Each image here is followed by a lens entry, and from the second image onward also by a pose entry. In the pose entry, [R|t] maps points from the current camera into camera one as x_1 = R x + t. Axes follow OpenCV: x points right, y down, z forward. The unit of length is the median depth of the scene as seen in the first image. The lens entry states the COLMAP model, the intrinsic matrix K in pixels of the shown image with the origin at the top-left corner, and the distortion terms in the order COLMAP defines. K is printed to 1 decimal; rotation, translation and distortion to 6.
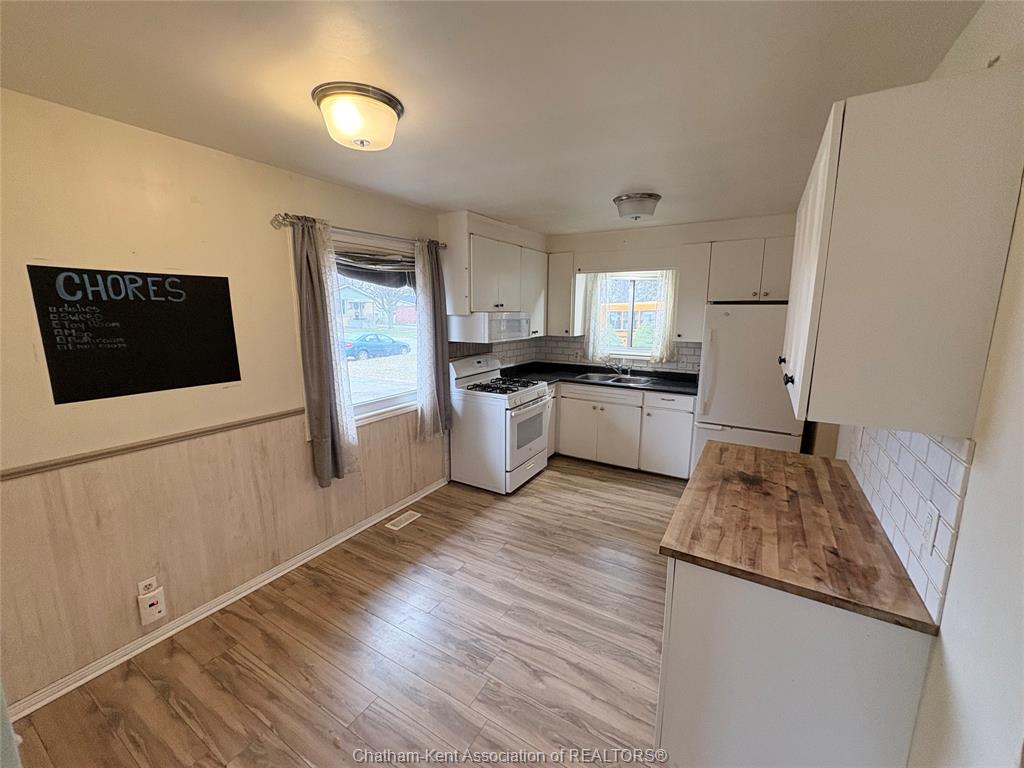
lens RADIAL K [[410.9, 0, 510.3], [0, 410.9, 379.5], [0, 0, 1]] dist [0.001465, 0.000029]
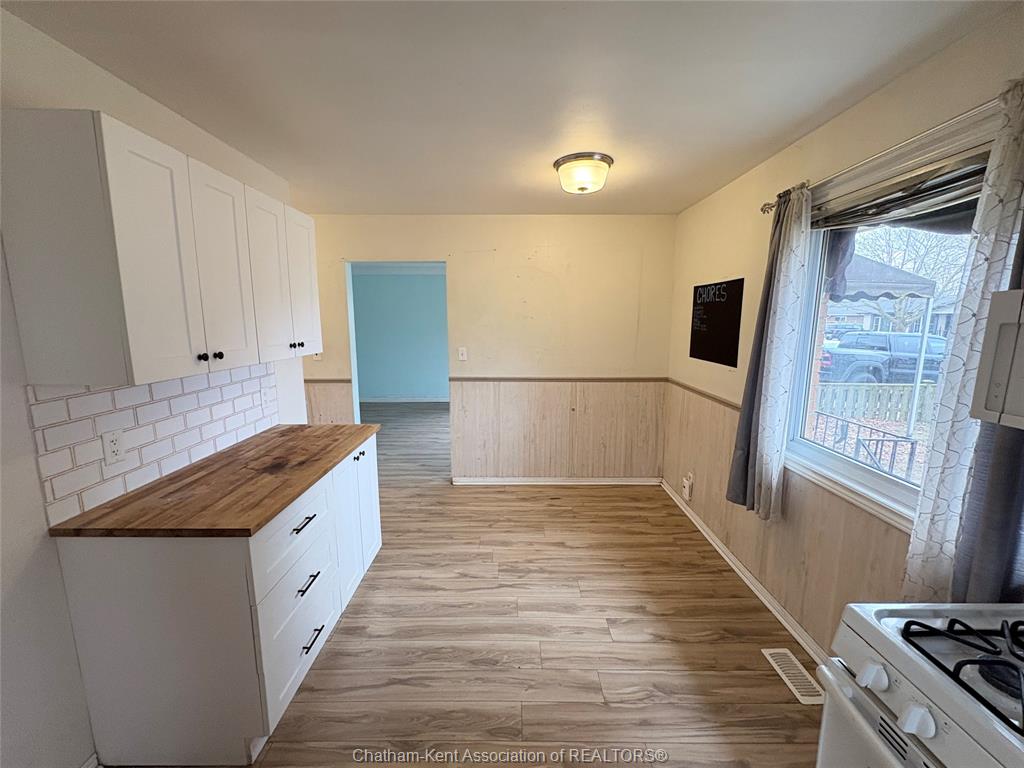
lens RADIAL K [[410.9, 0, 513.6], [0, 410.9, 380.1], [0, 0, 1]] dist [0.001465, 0.000029]
pose [[-0.852955, 0.076270, -0.516382, 0.401997], [-0.090746, 0.952537, 0.290584, -0.207720], [0.514036, 0.294714, -0.805550, 1.396859]]
